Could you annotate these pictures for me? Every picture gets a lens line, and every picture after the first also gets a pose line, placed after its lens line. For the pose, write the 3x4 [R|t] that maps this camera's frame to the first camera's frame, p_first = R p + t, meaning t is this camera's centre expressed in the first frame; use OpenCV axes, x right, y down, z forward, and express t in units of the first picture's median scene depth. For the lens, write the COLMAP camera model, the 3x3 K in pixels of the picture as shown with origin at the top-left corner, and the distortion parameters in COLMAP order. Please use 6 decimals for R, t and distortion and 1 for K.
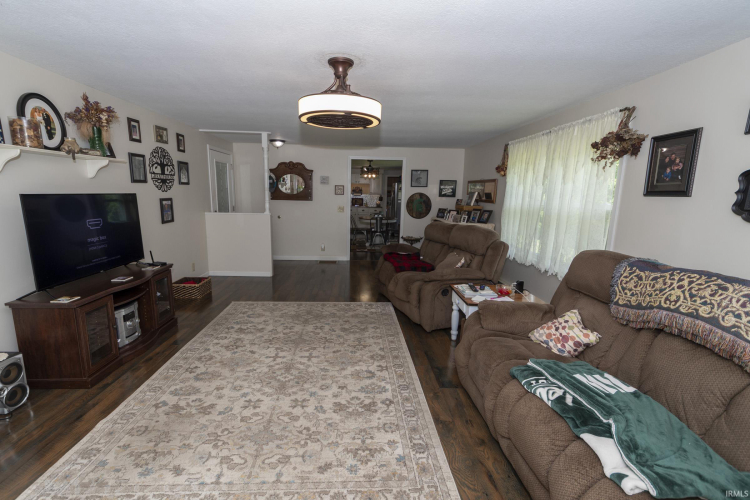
lens RADIAL K [[334.4, 0, 369.7], [0, 334.4, 252.8], [0, 0, 1]] dist [-0.002516, -0.001828]
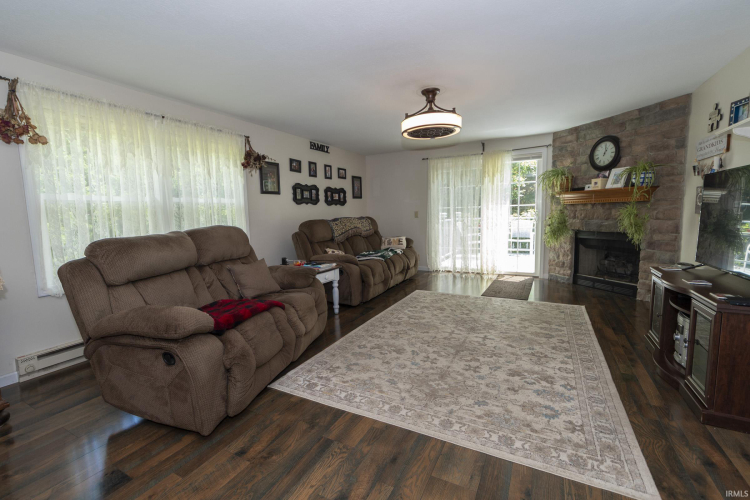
lens RADIAL K [[334.4, 0, 367.0], [0, 334.4, 248.7], [0, 0, 1]] dist [-0.002516, -0.001828]
pose [[-0.860787, -0.048880, 0.506612, -0.507120], [0.101953, 0.958643, 0.265722, -0.279906], [-0.498649, 0.280381, -0.820205, 2.068411]]
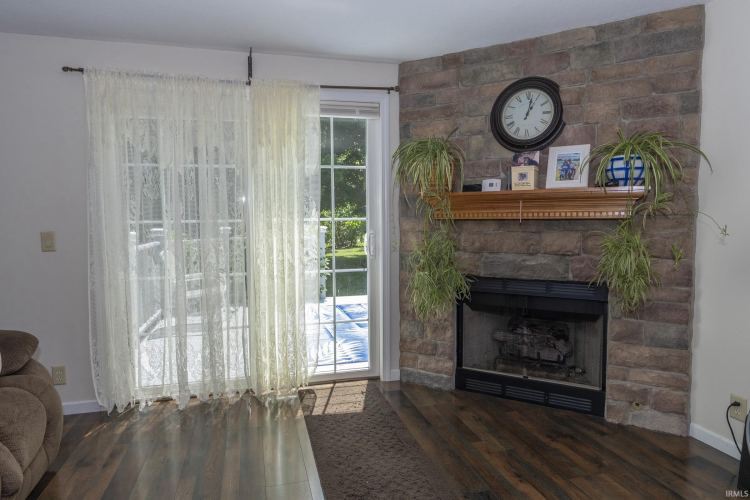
lens RADIAL K [[473.0, 0, 375.7], [0, 473.0, 251.5], [0, 0, 1]] dist [-0.003506, -0.001424]
pose [[-0.976784, 0.006541, -0.214125, -0.209134], [-0.046309, 0.969453, 0.240866, -0.162238], [0.209160, 0.245190, -0.946644, 1.342781]]
